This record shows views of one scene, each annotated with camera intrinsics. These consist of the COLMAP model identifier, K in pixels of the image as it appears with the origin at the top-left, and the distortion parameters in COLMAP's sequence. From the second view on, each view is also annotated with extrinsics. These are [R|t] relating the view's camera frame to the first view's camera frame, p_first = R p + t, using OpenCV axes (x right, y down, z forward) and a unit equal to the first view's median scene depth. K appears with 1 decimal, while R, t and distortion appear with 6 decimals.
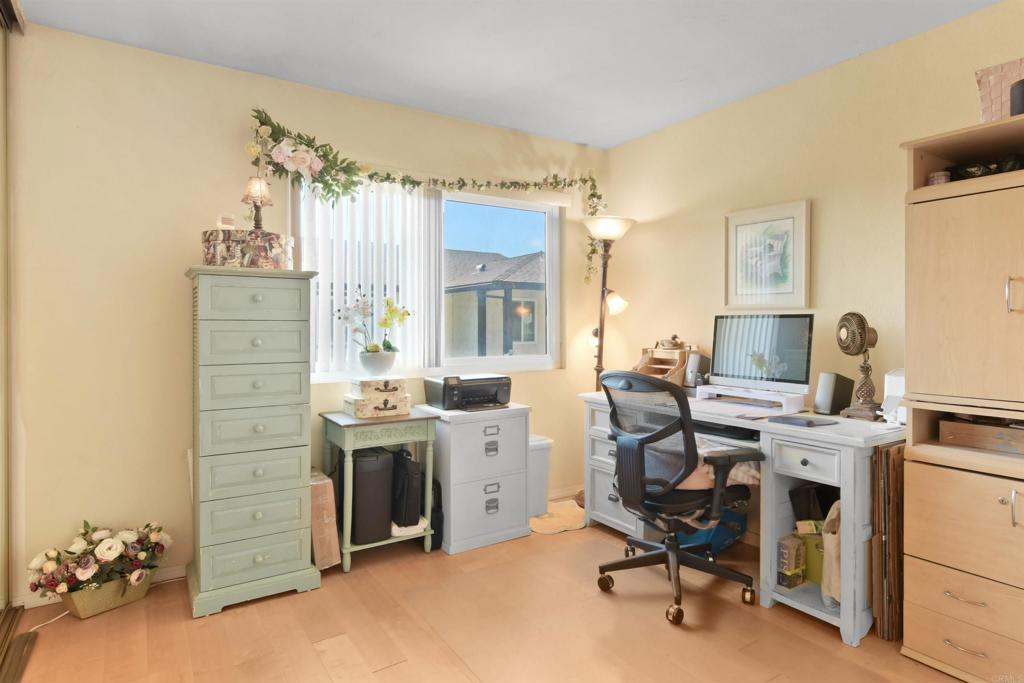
lens RADIAL K [[578.8, 0, 511.5], [0, 578.8, 332.3], [0, 0, 1]] dist [-0.002268, 0.005566]
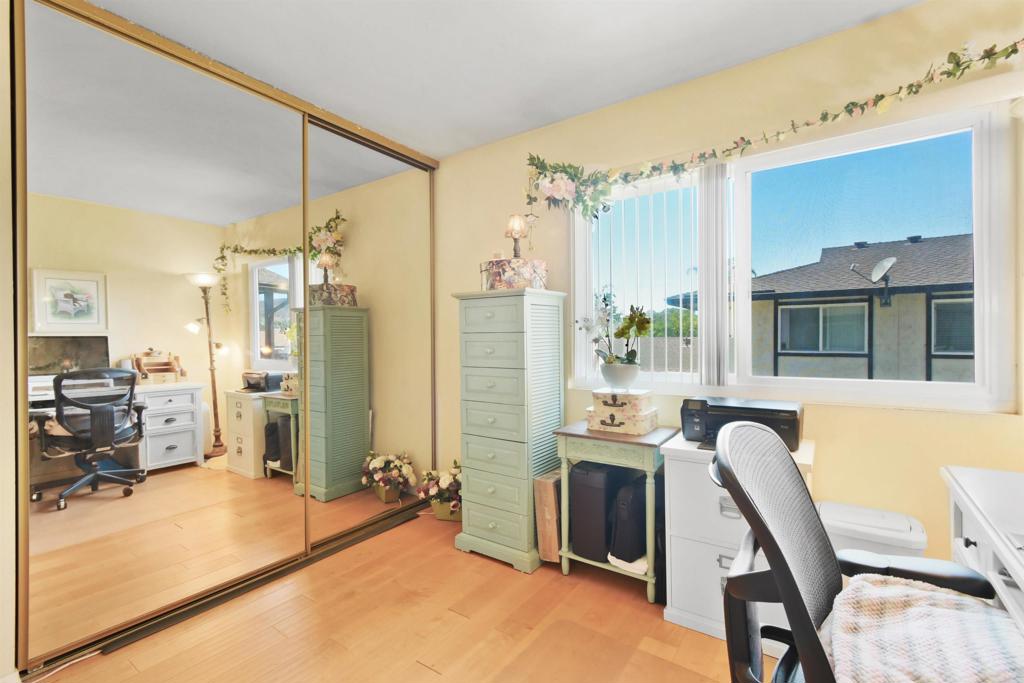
lens RADIAL K [[460.1, 0, 510.9], [0, 460.1, 345.1], [0, 0, 1]] dist [0.001111, -0.000418]
pose [[0.357627, 0.010585, -0.933804, 0.424671], [-0.001042, 0.999940, 0.010935, -0.004369], [0.933864, -0.002937, 0.357617, 0.589741]]
